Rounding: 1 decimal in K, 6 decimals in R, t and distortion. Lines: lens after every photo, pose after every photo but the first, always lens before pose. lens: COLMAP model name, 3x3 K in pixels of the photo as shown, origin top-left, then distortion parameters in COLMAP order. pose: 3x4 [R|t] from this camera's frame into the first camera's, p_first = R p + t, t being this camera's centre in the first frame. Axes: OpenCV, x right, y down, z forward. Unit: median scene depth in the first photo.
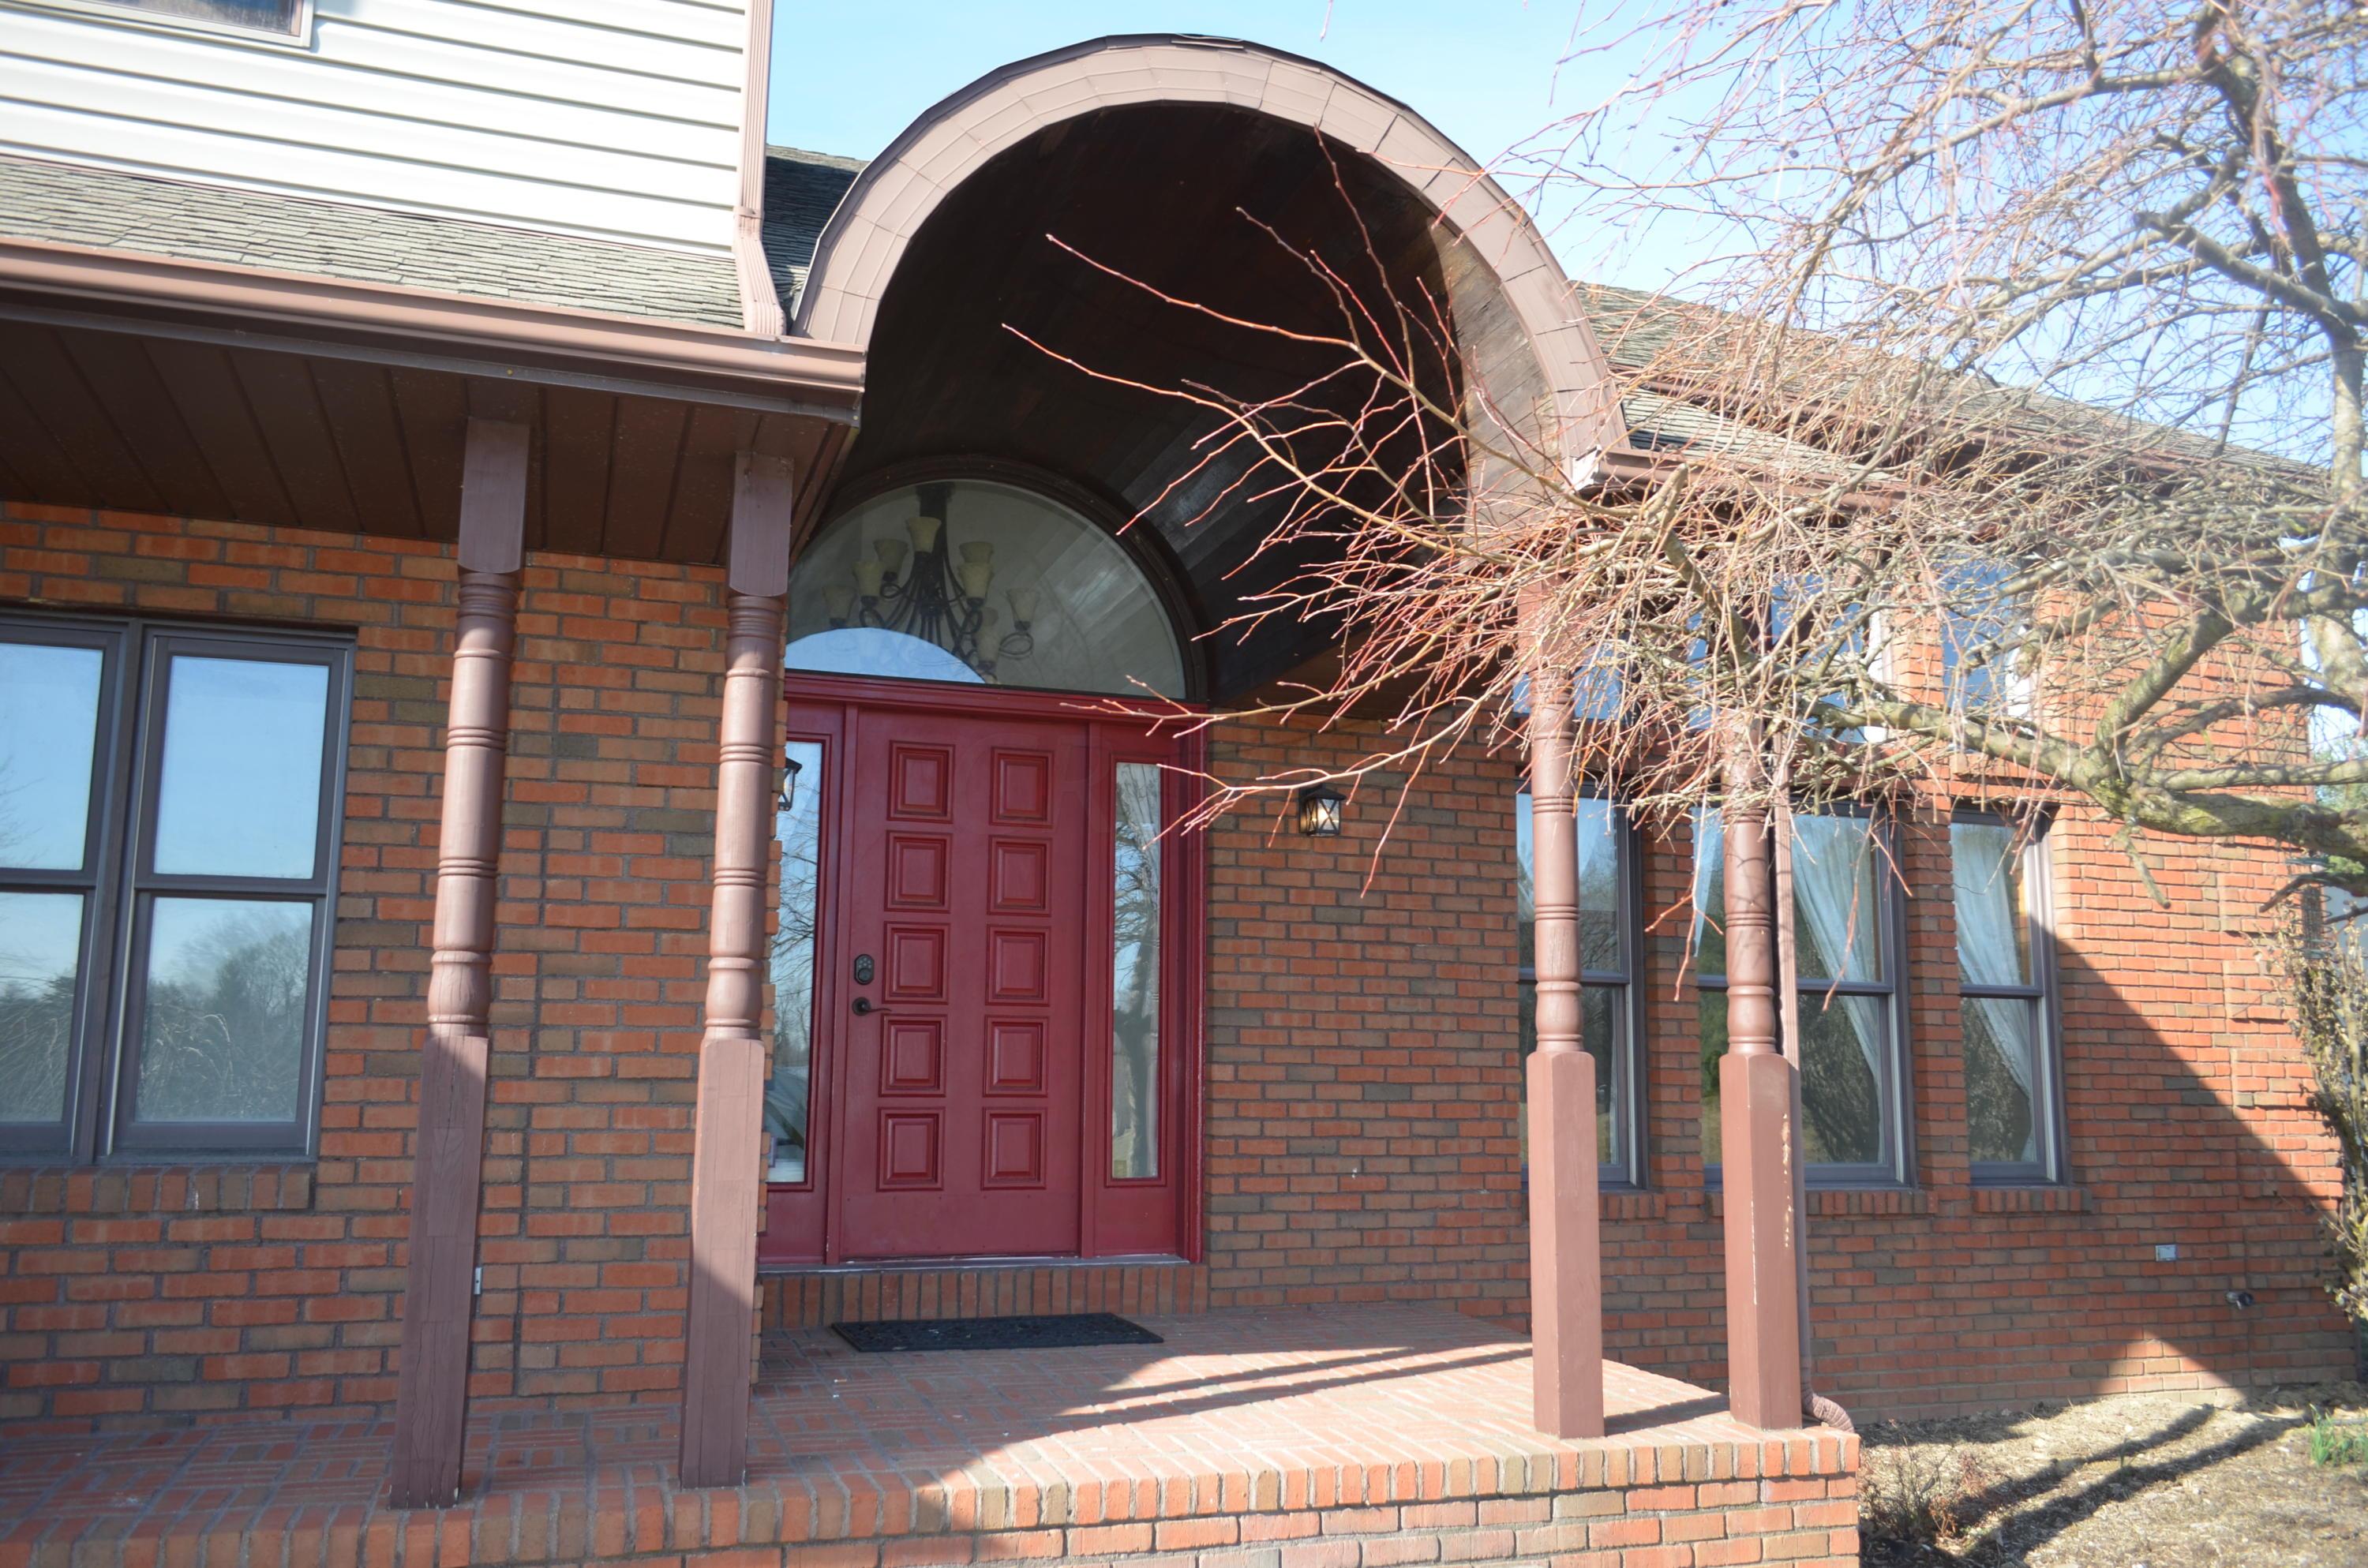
lens RADIAL K [[1871.6, 0, 1192.8], [0, 1871.6, 783.2], [0, 0, 1]] dist [-0.005309, 0.004108]
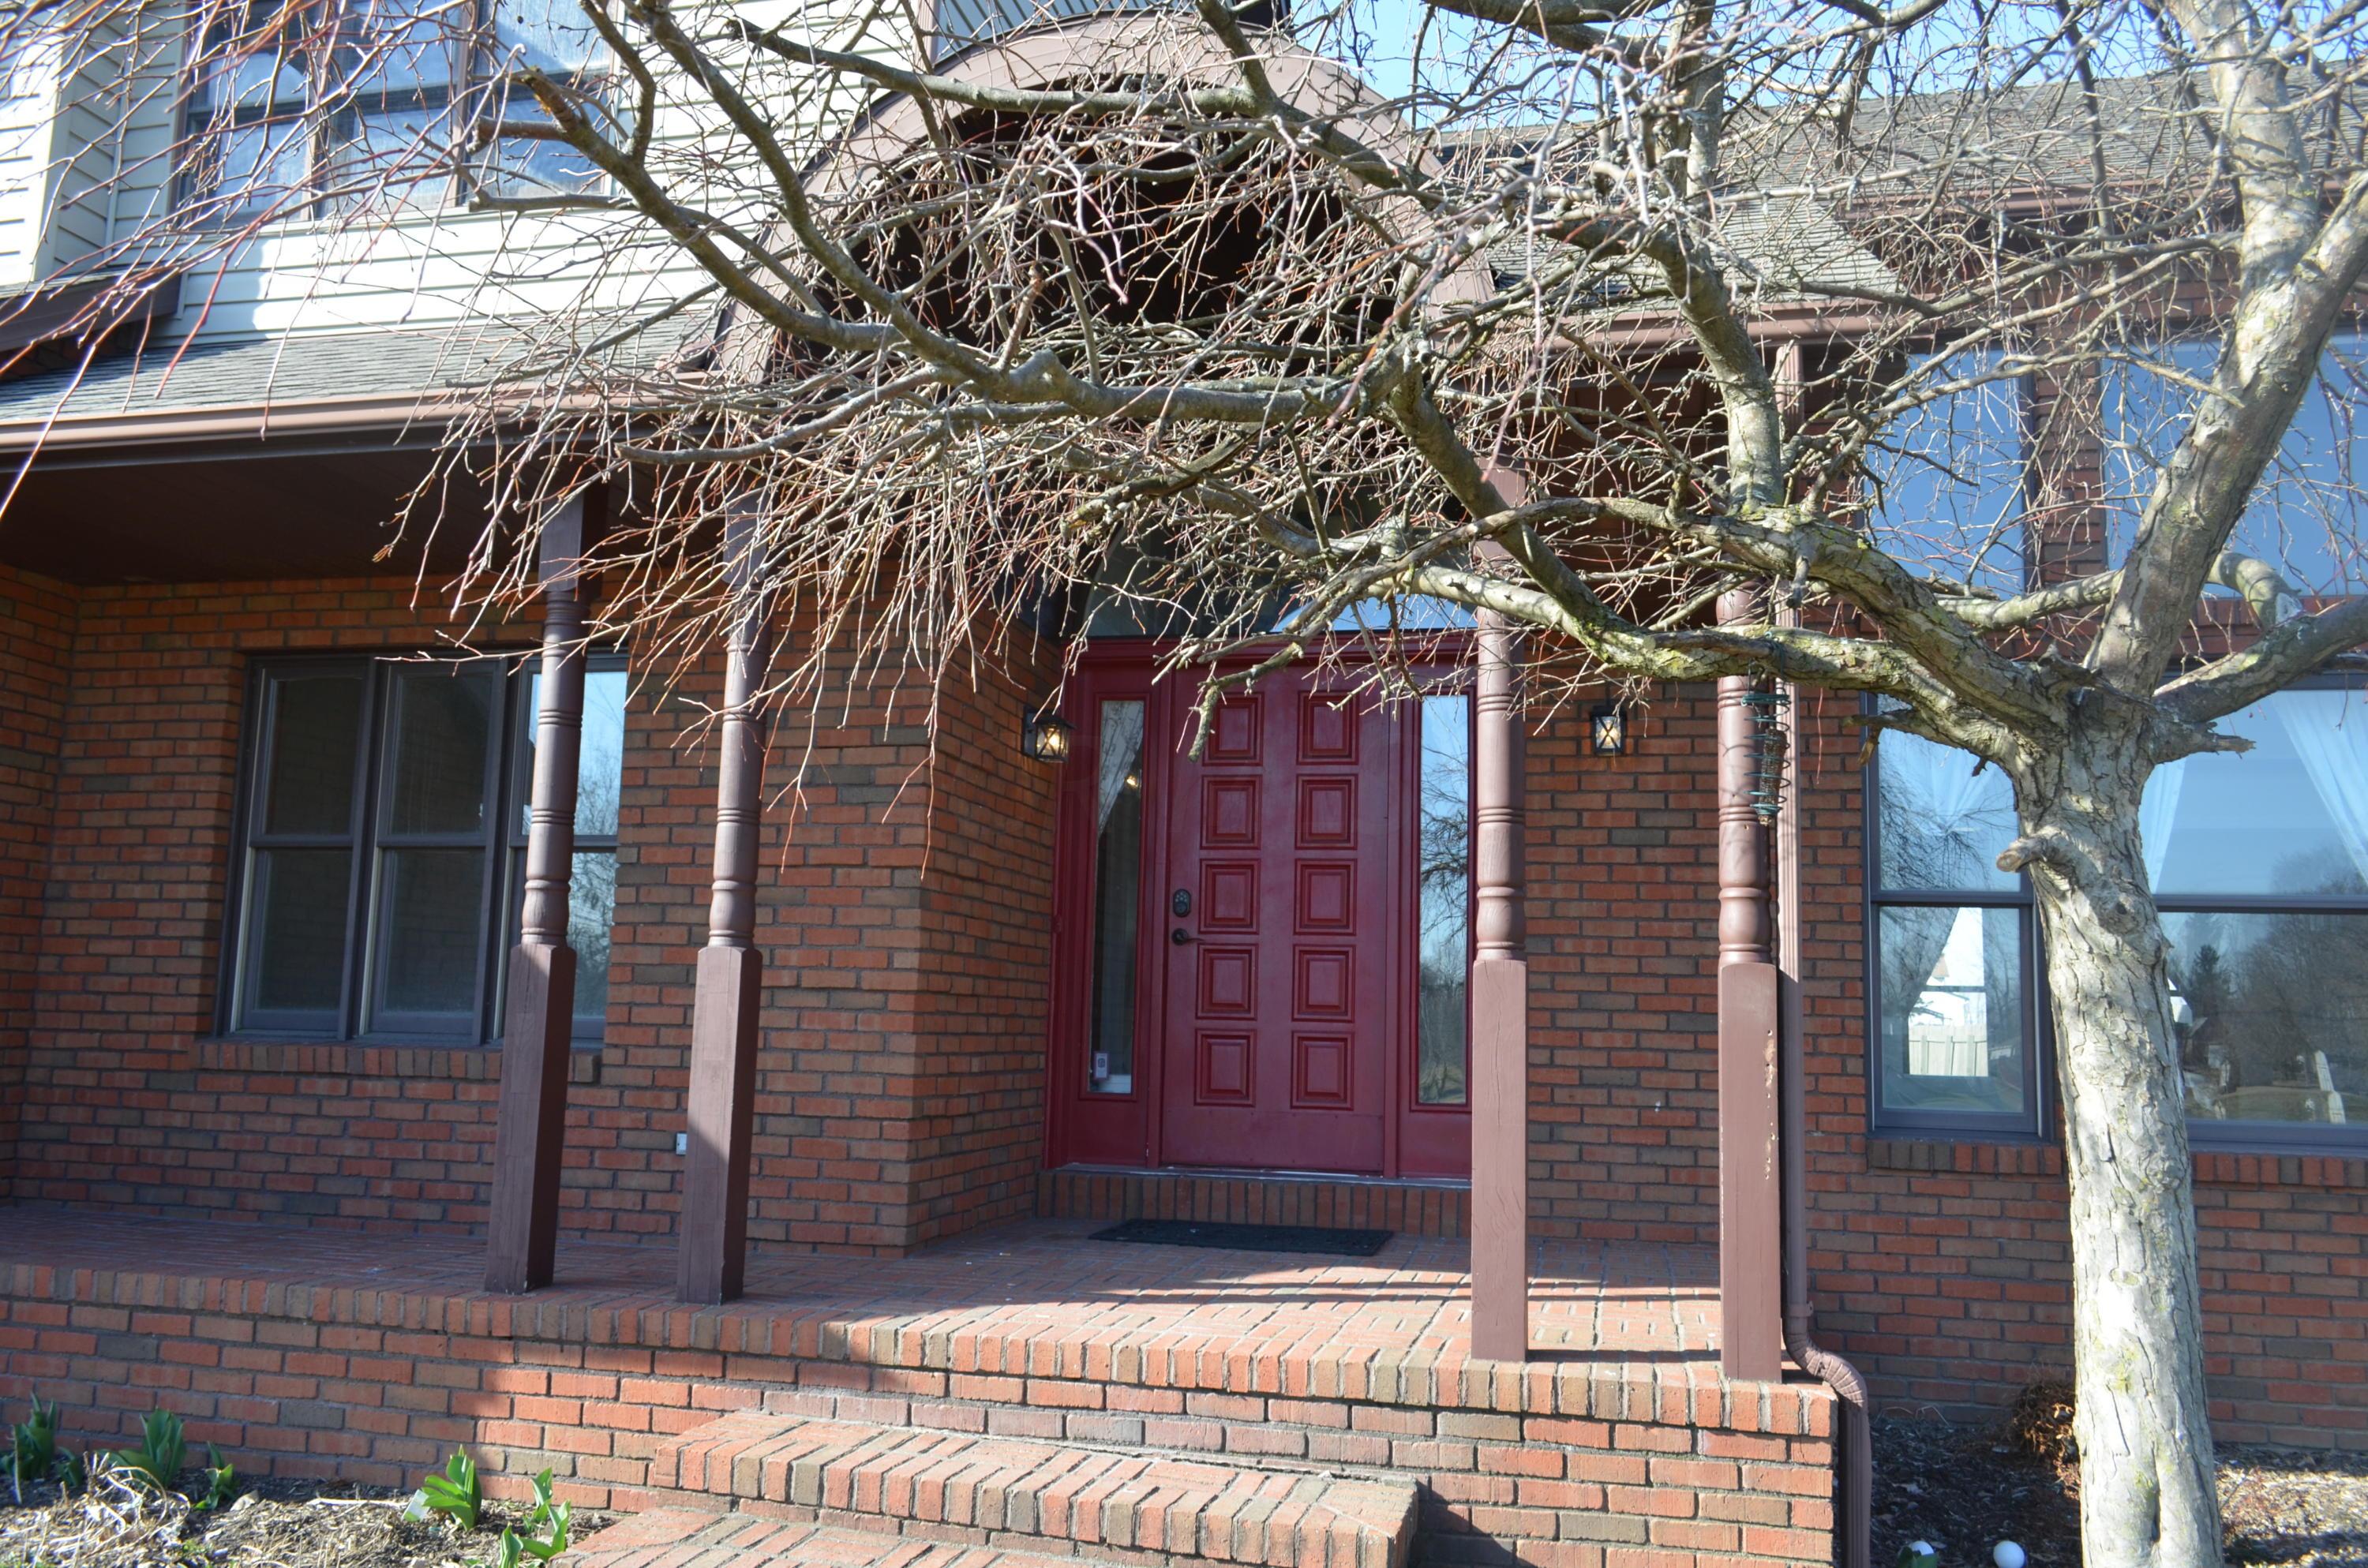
lens RADIAL K [[1871.6, 0, 1199.7], [0, 1871.6, 782.3], [0, 0, 1]] dist [-0.005309, 0.004108]
pose [[0.842332, -0.056891, -0.535947, 0.619278], [0.065392, 0.997855, -0.003148, 0.048337], [0.534977, -0.032395, 0.844245, 0.119860]]
